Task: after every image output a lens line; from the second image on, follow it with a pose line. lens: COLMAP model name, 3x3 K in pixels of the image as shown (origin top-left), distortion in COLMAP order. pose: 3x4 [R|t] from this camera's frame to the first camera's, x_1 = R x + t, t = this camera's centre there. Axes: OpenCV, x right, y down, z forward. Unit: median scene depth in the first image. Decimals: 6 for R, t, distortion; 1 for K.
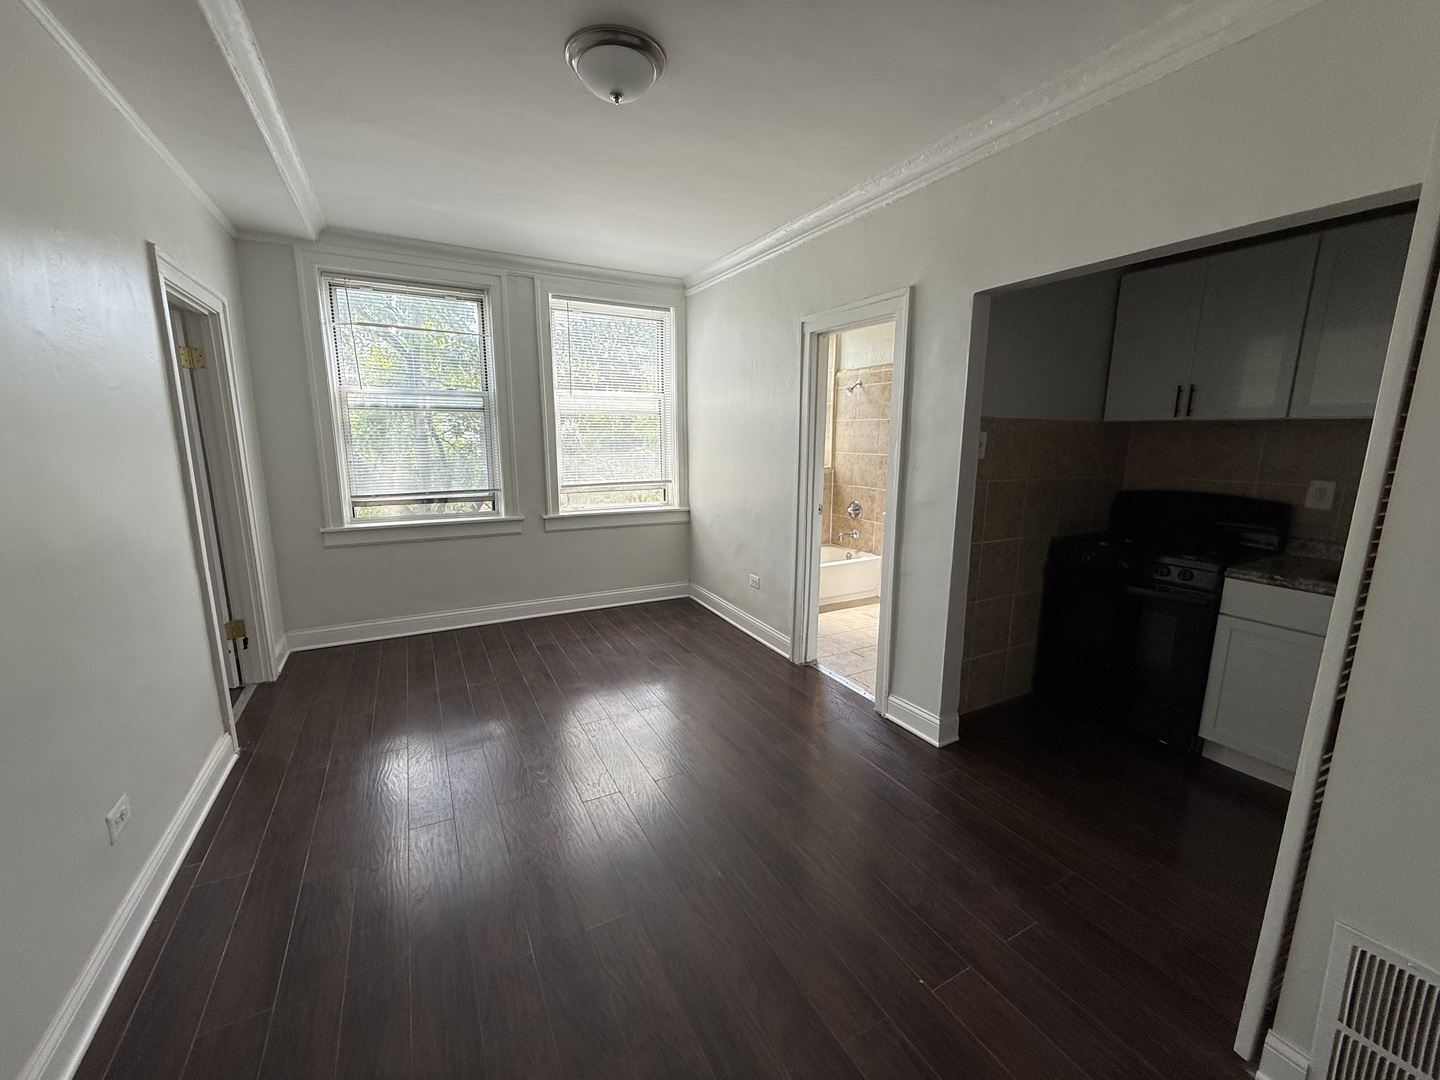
lens RADIAL K [[578.9, 0, 716.5], [0, 578.9, 536.6], [0, 0, 1]] dist [0.000600, 0.000120]
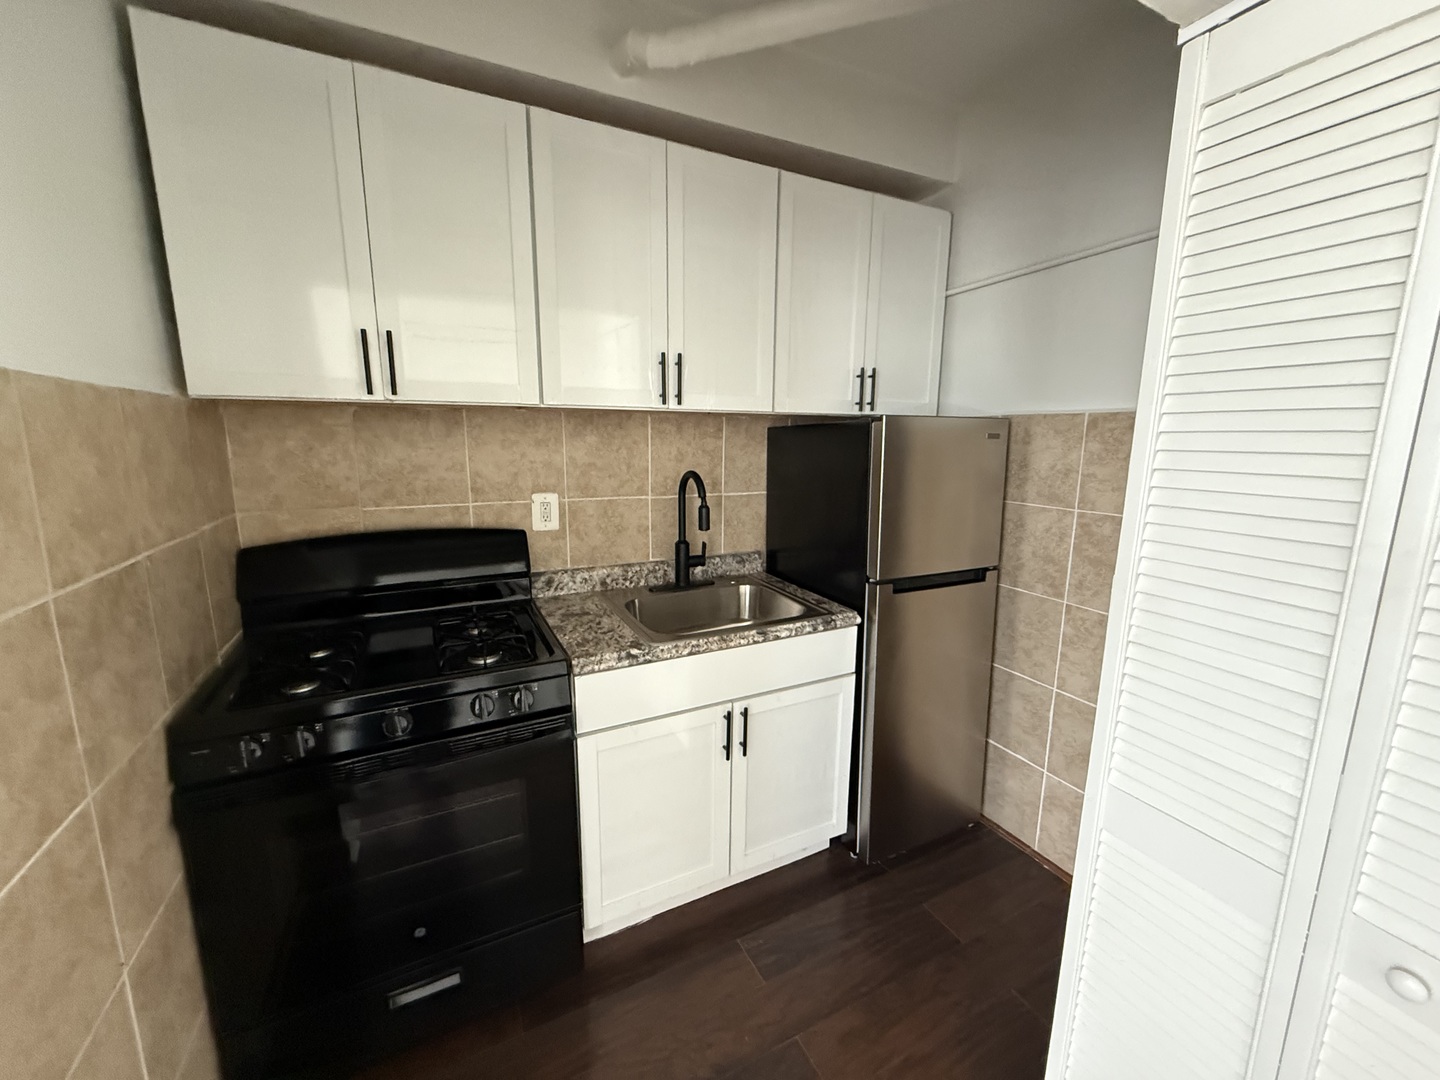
lens RADIAL K [[578.9, 0, 716.5], [0, 578.9, 536.6], [0, 0, 1]] dist [0.000600, 0.000120]
pose [[0.030652, -0.189655, 0.981372, 0.189767], [0.181611, 0.966547, 0.181118, -0.082164], [-0.982893, 0.172676, 0.064070, 0.448204]]
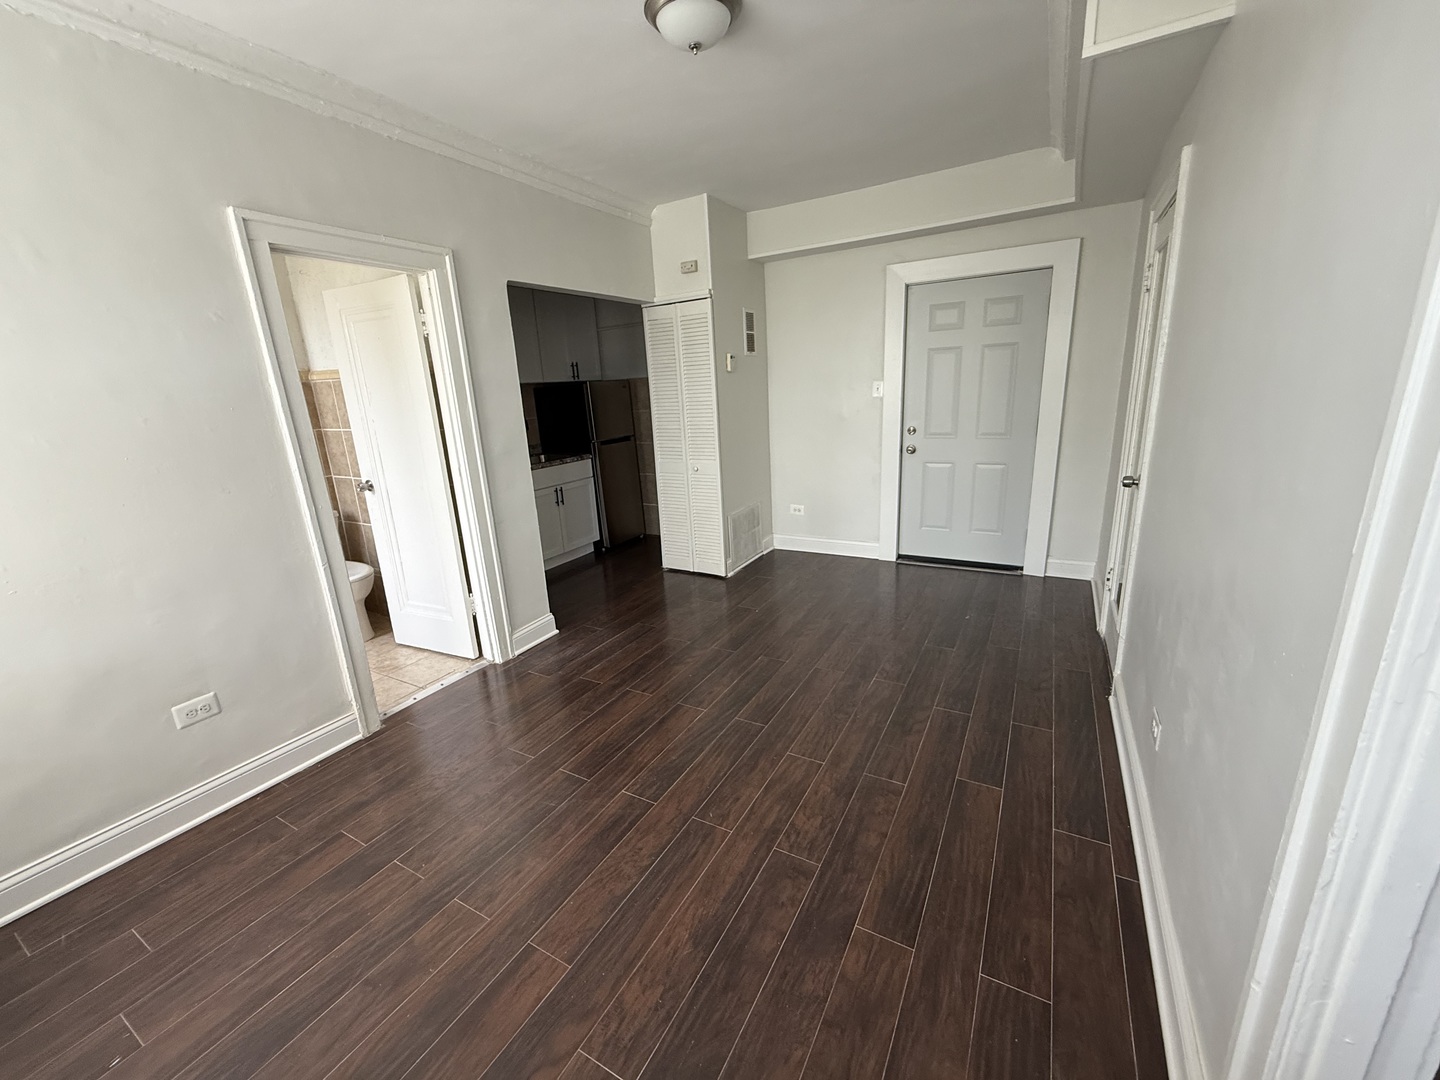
lens RADIAL K [[578.9, 0, 716.5], [0, 578.9, 536.6], [0, 0, 1]] dist [0.000600, 0.000120]
pose [[-0.532932, -0.190691, 0.824391, -0.521243], [0.209452, 0.914226, 0.346872, -0.130371], [-0.819825, 0.357530, -0.447280, 0.752775]]
